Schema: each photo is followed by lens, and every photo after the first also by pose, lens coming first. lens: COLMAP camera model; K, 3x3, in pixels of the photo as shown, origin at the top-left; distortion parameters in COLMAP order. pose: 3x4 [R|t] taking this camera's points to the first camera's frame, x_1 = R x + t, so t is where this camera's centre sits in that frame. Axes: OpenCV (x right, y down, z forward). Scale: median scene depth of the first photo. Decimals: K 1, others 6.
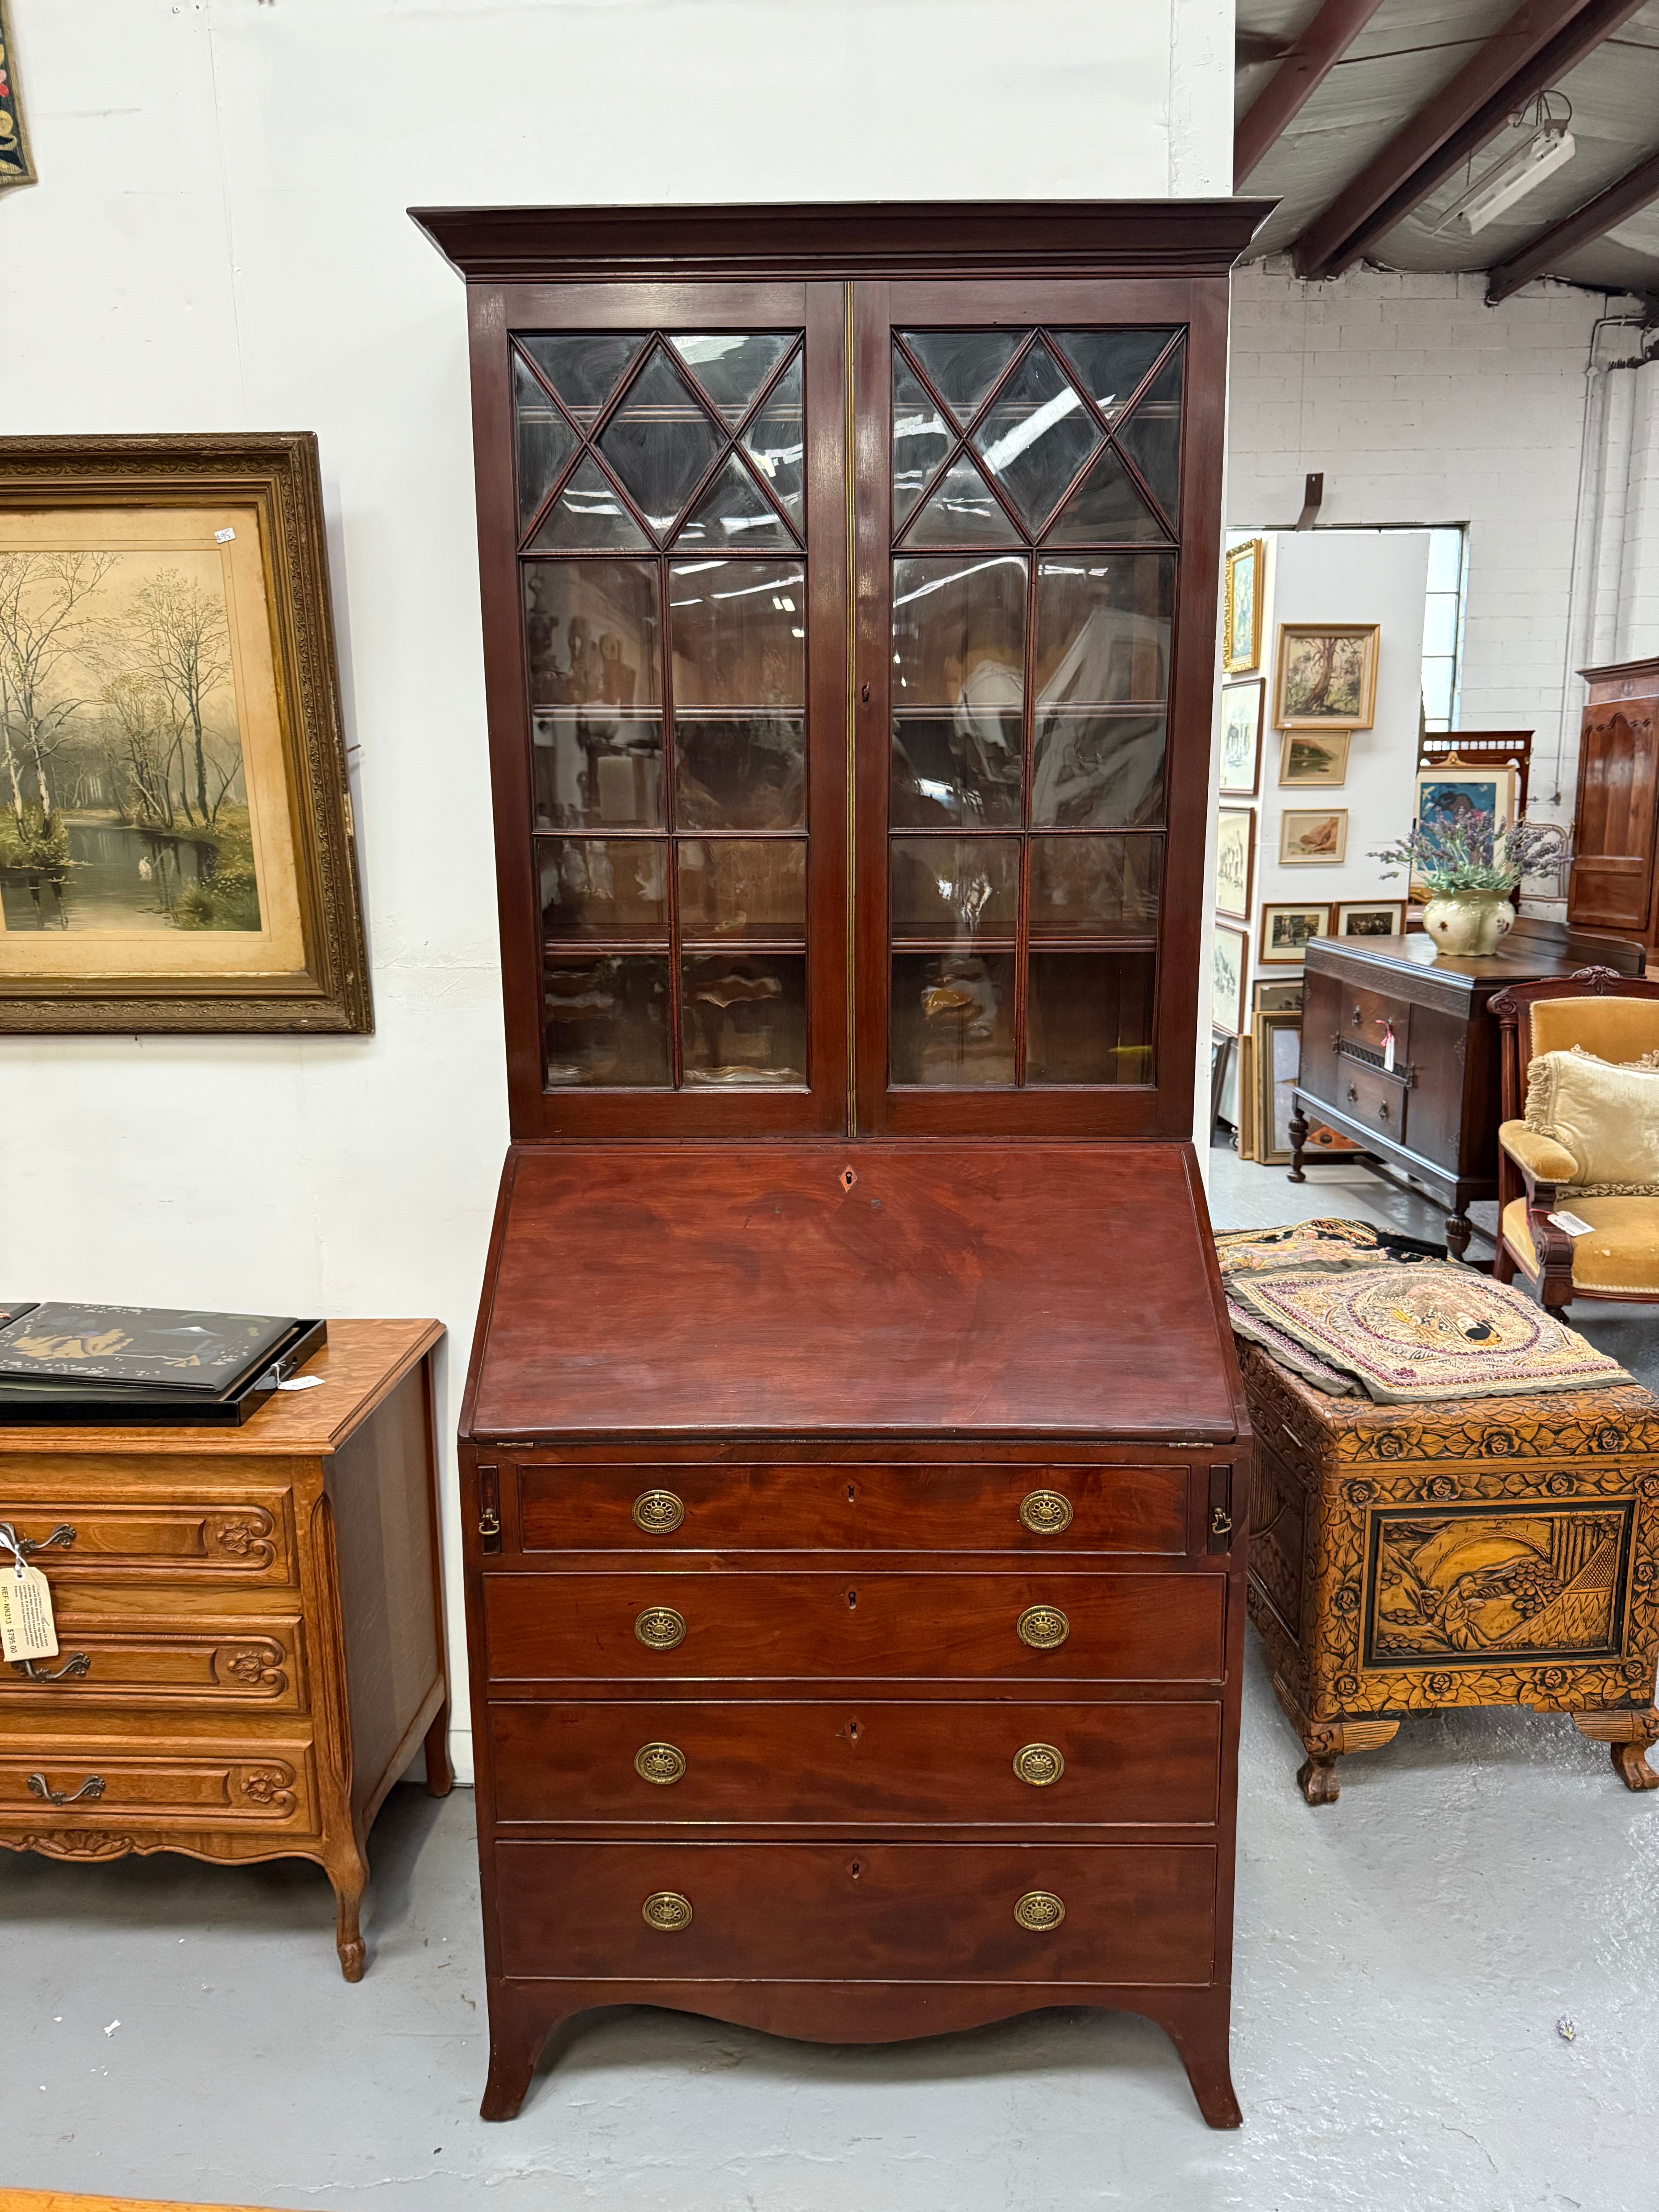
lens RADIAL K [[1564.7, 0, 829.5], [0, 1564.7, 1106.0], [0, 0, 1]] dist [0.008162, -0.021952]
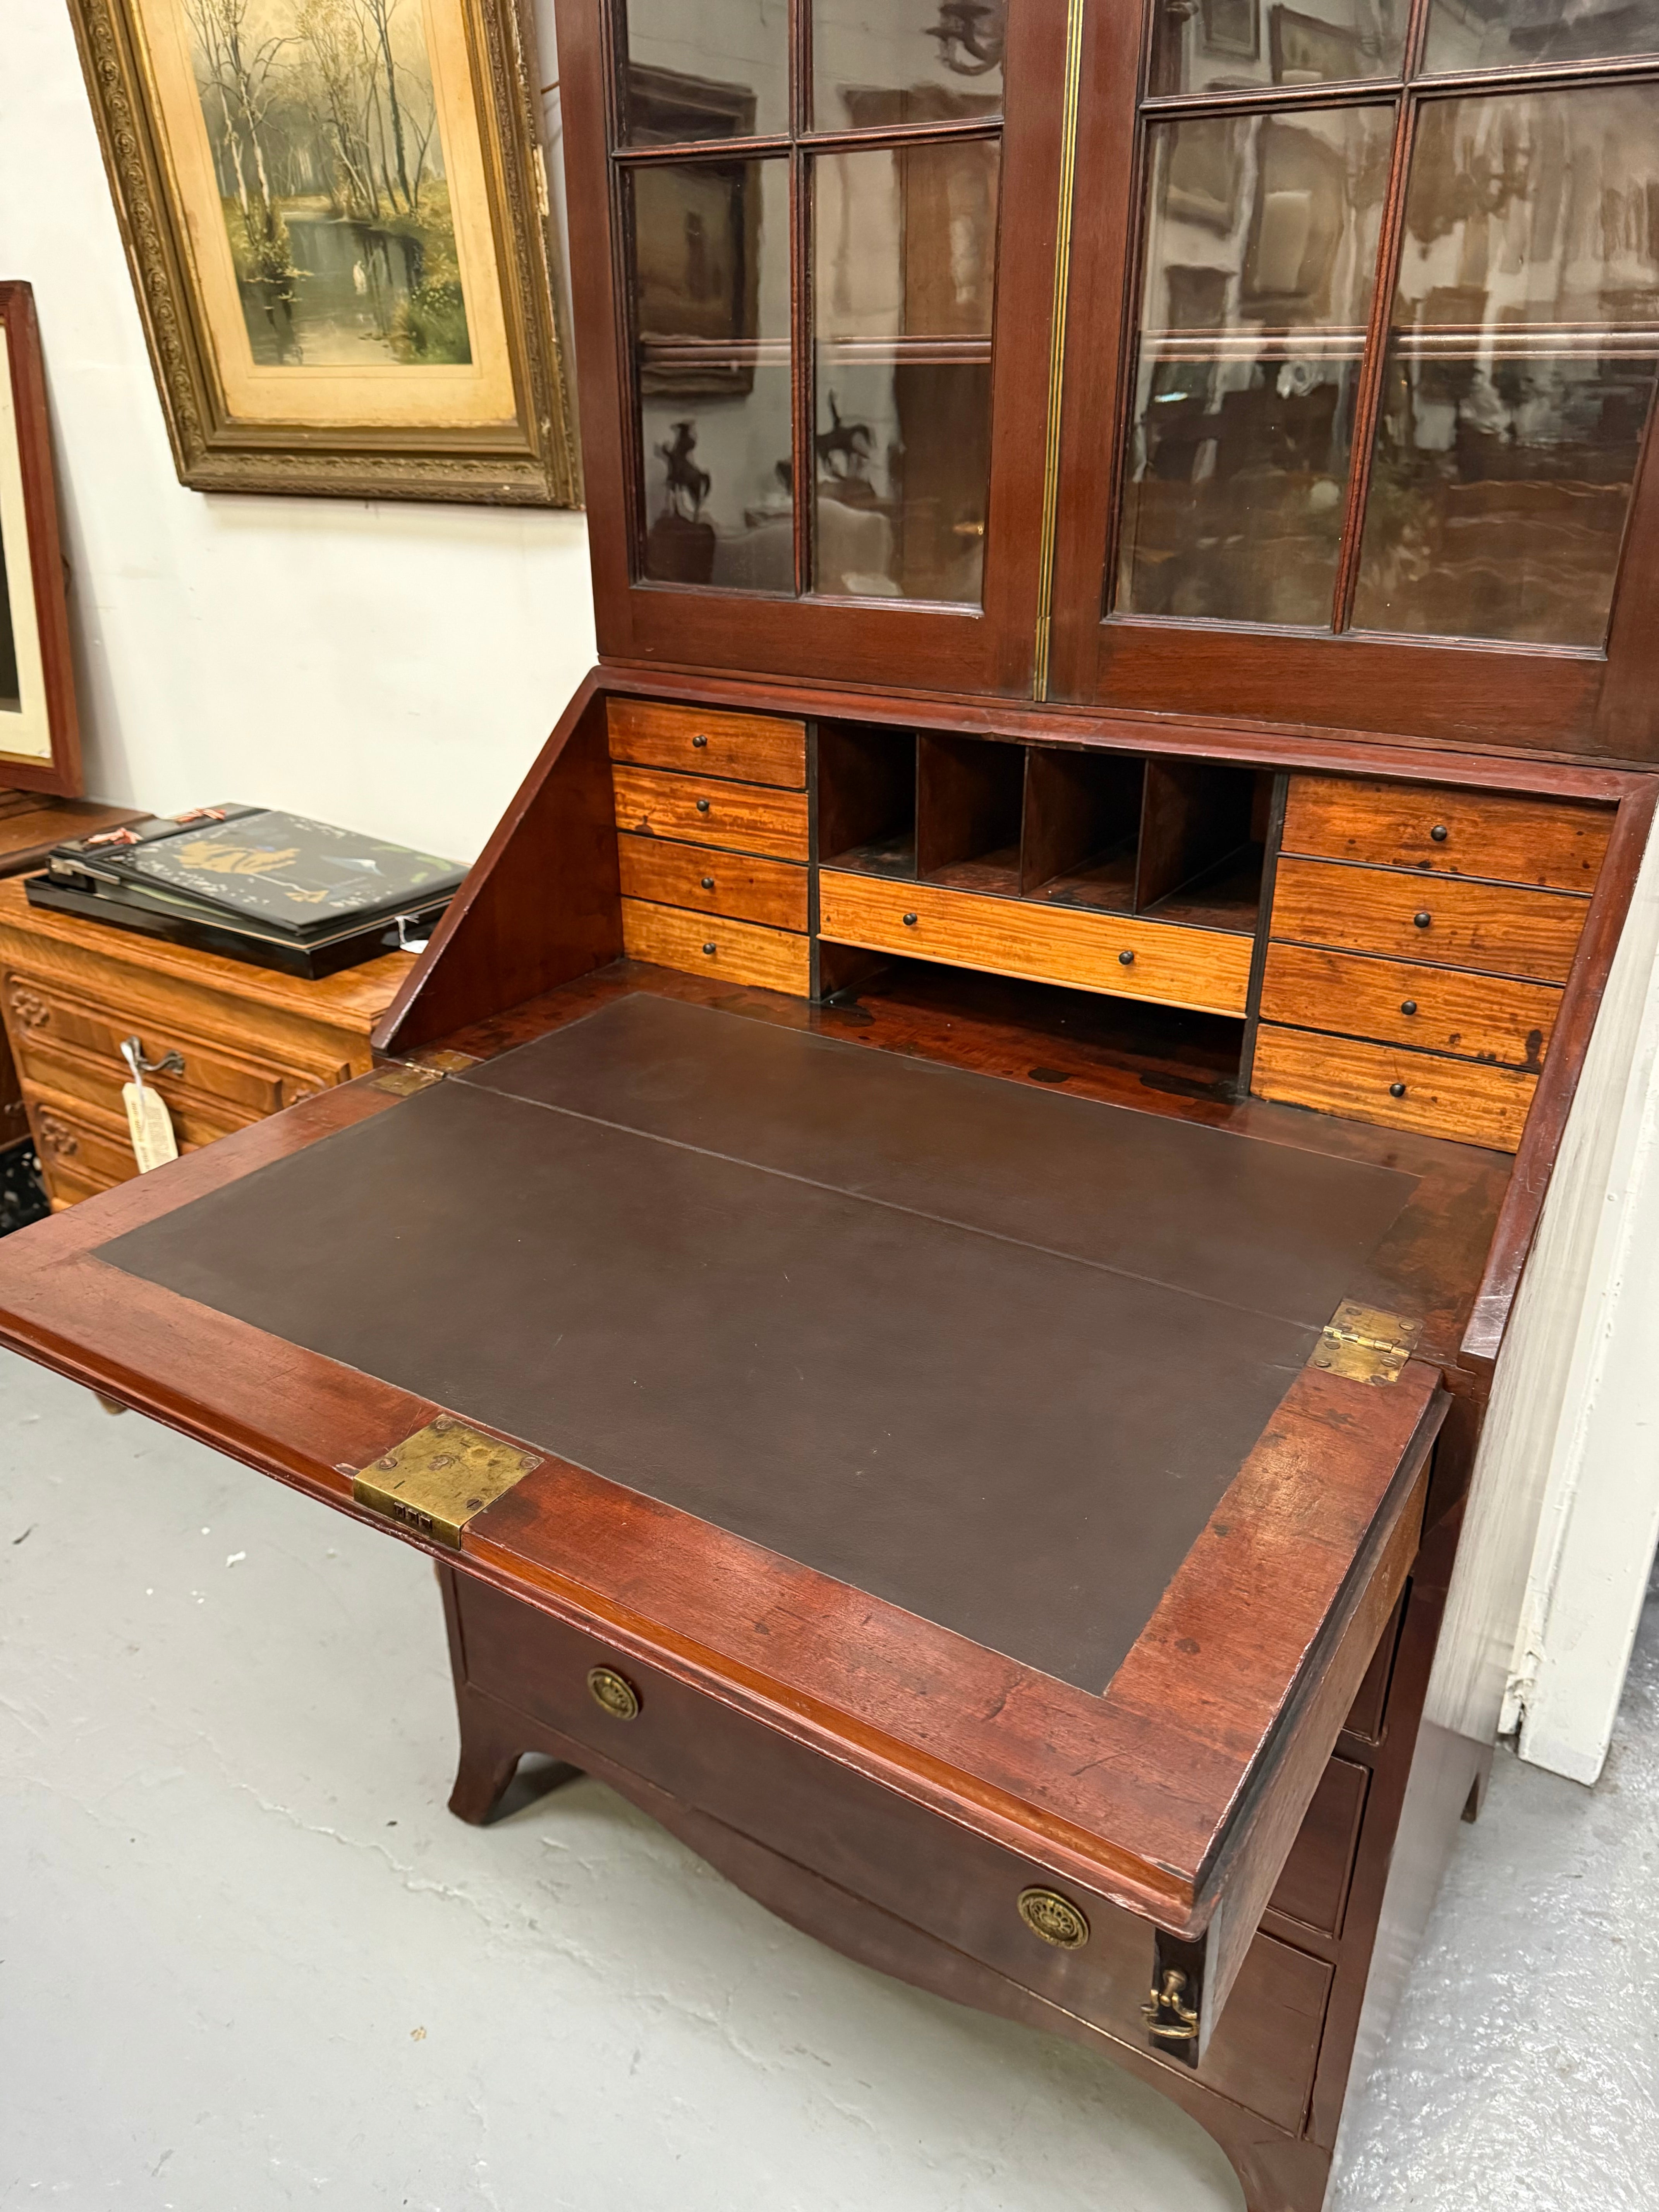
lens RADIAL K [[1564.7, 0, 829.5], [0, 1564.7, 1106.0], [0, 0, 1]] dist [0.008162, -0.021952]
pose [[0.857367, 0.220362, -0.465149, 0.232608], [-0.101157, 0.958232, 0.267503, 0.015326], [0.504668, -0.182295, 0.843848, 0.372571]]
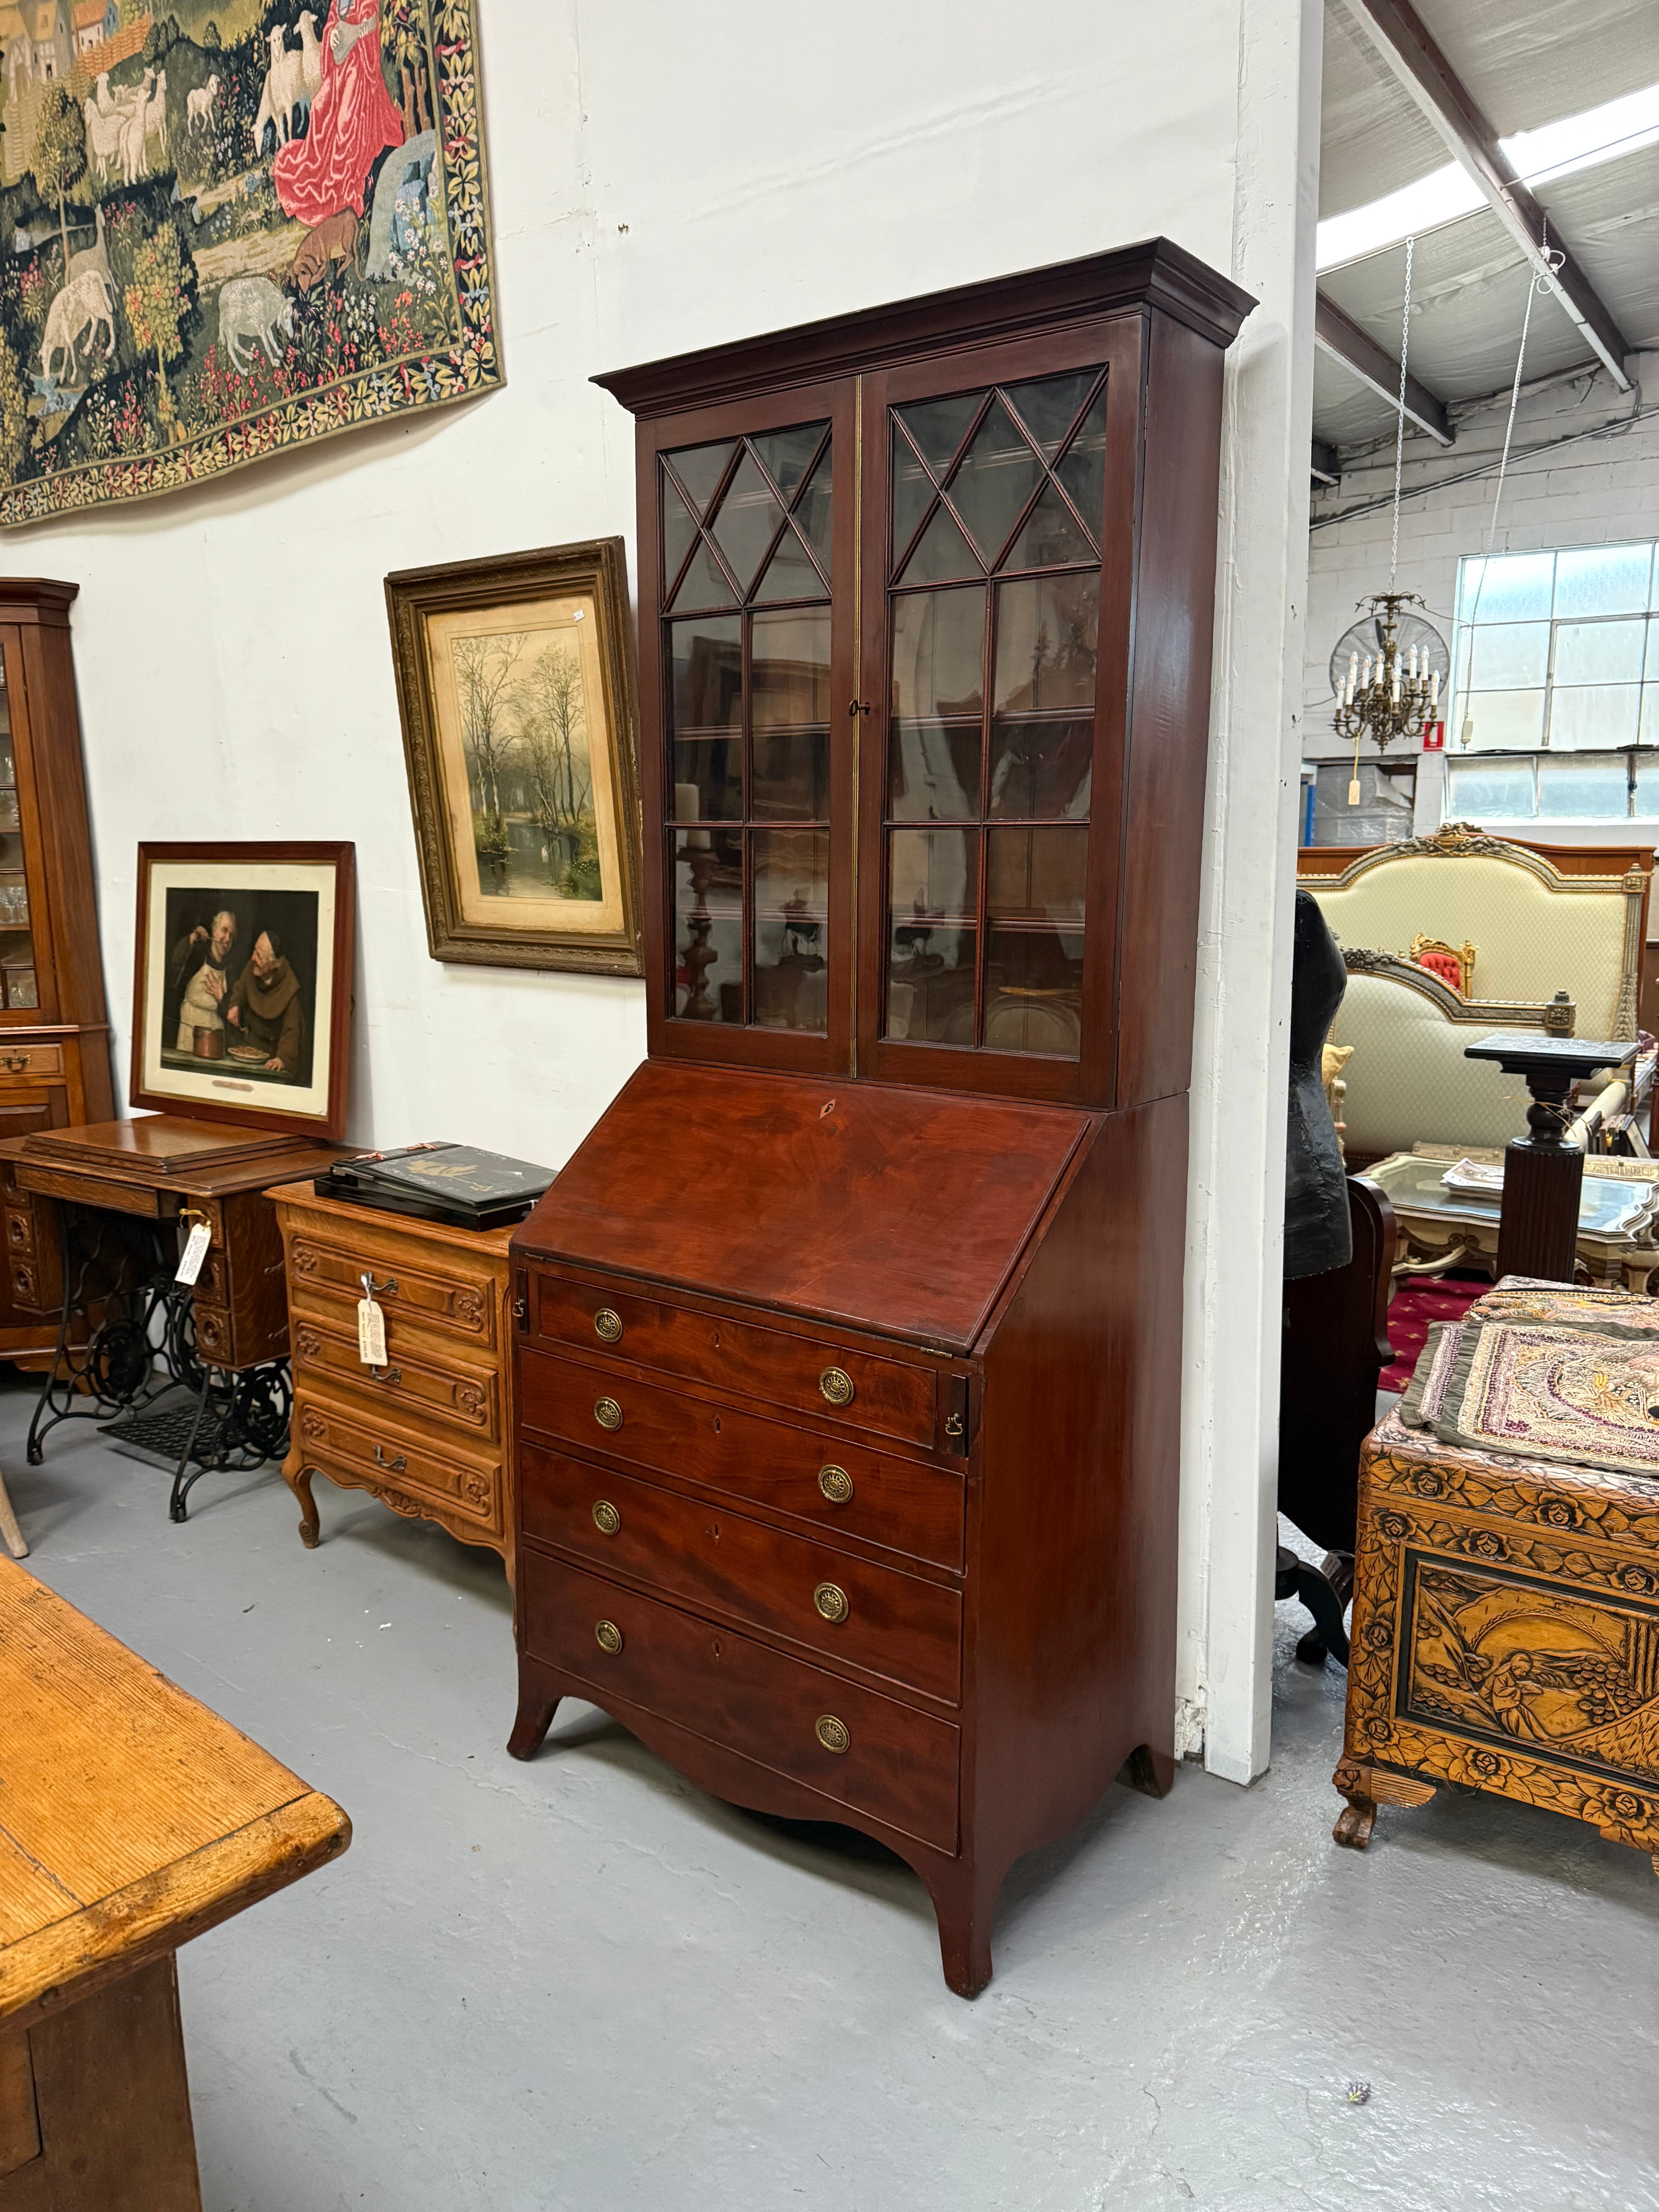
lens RADIAL K [[1516.4, 0, 823.9], [0, 1516.4, 1113.2], [0, 0, 1]] dist [0.129724, -0.216416]
pose [[0.805456, 0.113156, -0.581753, 0.611362], [-0.122764, 0.992169, 0.023016, 0.020439], [0.579801, 0.052880, 0.813040, 0.023928]]
